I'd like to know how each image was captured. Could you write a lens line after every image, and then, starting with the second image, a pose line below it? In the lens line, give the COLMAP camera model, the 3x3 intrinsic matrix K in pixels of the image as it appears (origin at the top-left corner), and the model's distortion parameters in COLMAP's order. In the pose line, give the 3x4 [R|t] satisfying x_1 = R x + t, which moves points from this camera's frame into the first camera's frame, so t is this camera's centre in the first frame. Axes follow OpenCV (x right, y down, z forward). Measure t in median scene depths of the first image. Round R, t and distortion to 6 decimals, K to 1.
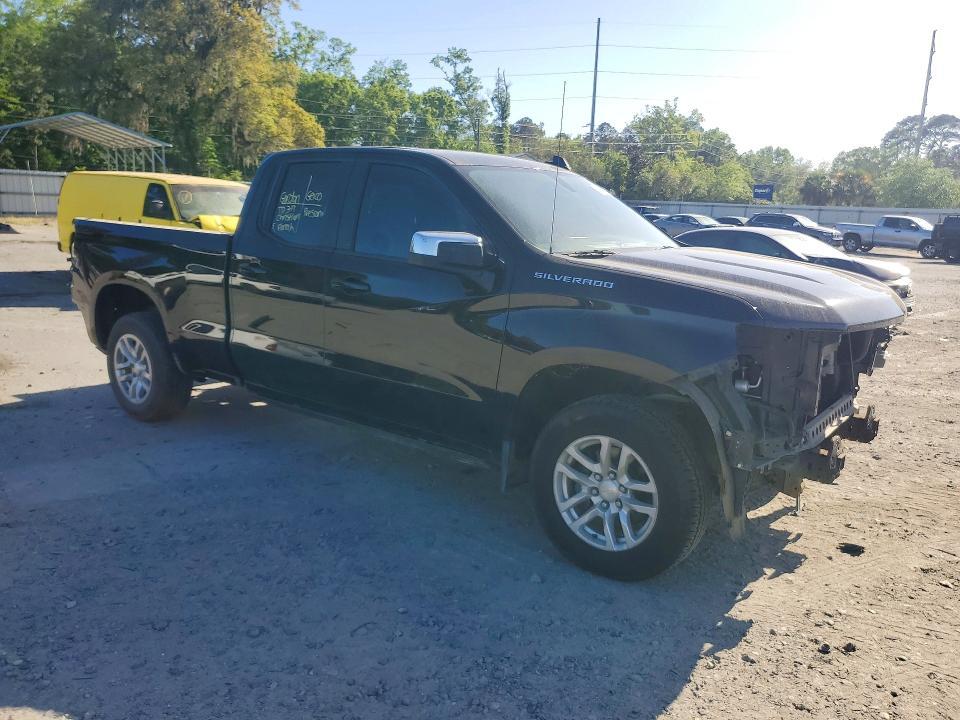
lens RADIAL K [[719.3, 0, 480.0], [0, 719.3, 360.0], [0, 0, 1]] dist [0.066433, -0.054632]
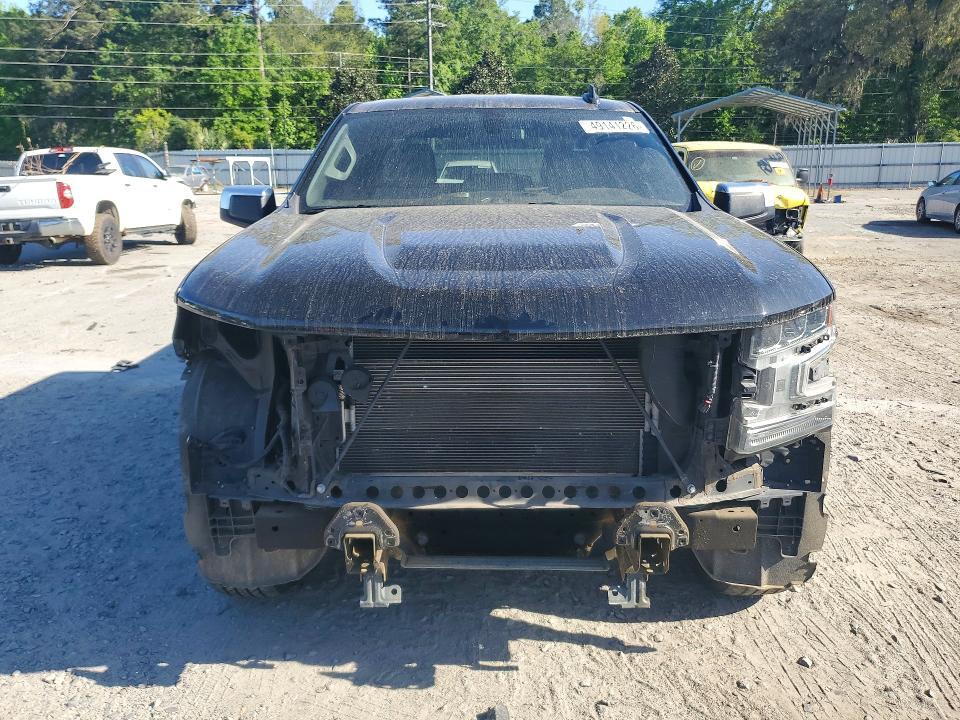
lens RADIAL K [[719.3, 0, 480.0], [0, 719.3, 360.0], [0, 0, 1]] dist [0.066433, -0.054632]
pose [[0.603780, 0.167223, -0.779414, 0.977388], [-0.138029, 0.984912, 0.104388, -0.089669], [0.785110, 0.044554, 0.617751, 0.668588]]
